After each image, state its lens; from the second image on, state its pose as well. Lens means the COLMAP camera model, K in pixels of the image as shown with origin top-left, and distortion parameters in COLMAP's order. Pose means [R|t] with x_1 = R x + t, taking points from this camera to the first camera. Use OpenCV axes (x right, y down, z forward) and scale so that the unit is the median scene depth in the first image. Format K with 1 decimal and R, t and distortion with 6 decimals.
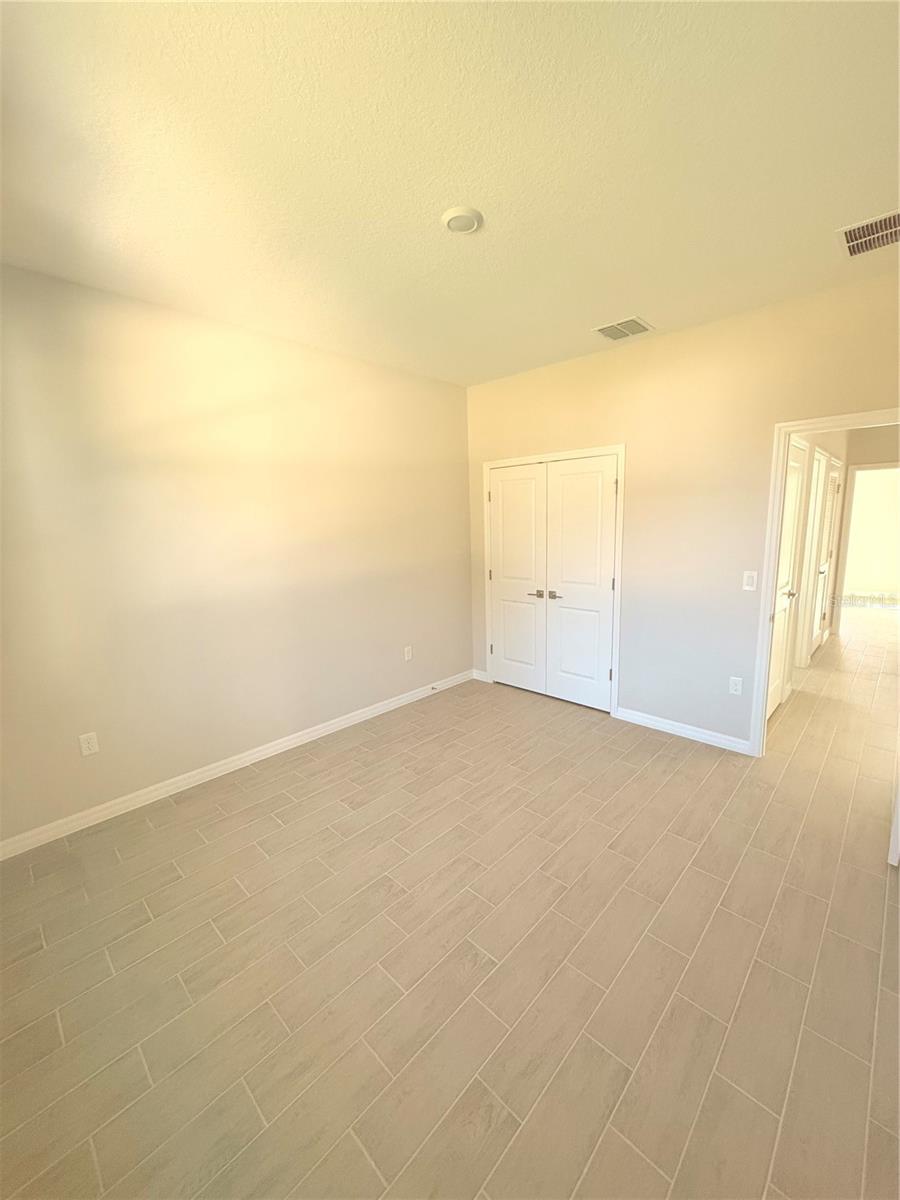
lens RADIAL K [[476.4, 0, 450.0], [0, 476.4, 600.0], [0, 0, 1]] dist [-0.001364, -0.000095]
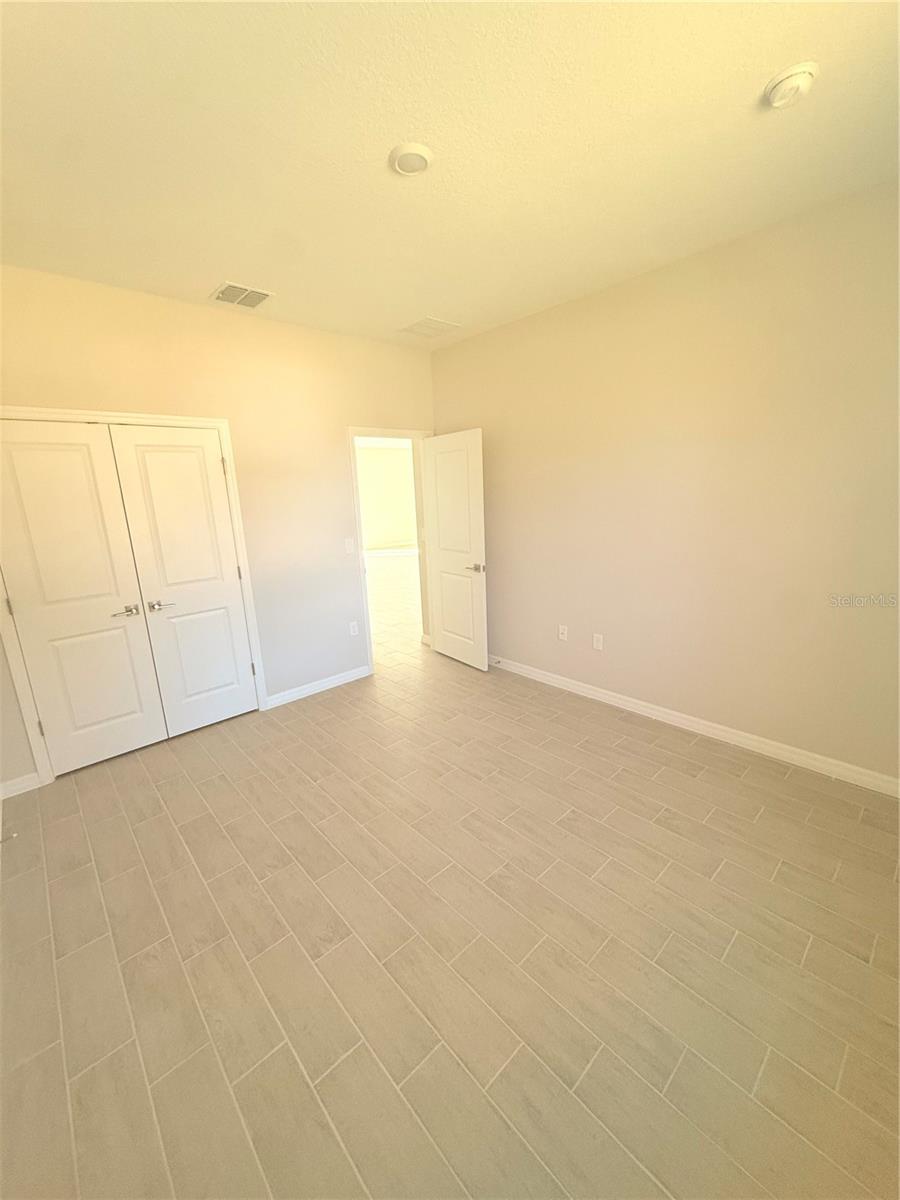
lens RADIAL K [[476.4, 0, 450.0], [0, 476.4, 600.0], [0, 0, 1]] dist [-0.001364, -0.000095]
pose [[0.058564, -0.201814, 0.977671, -0.528220], [0.209245, 0.960079, 0.185648, -0.066353], [-0.976108, 0.193701, 0.098454, 0.505143]]
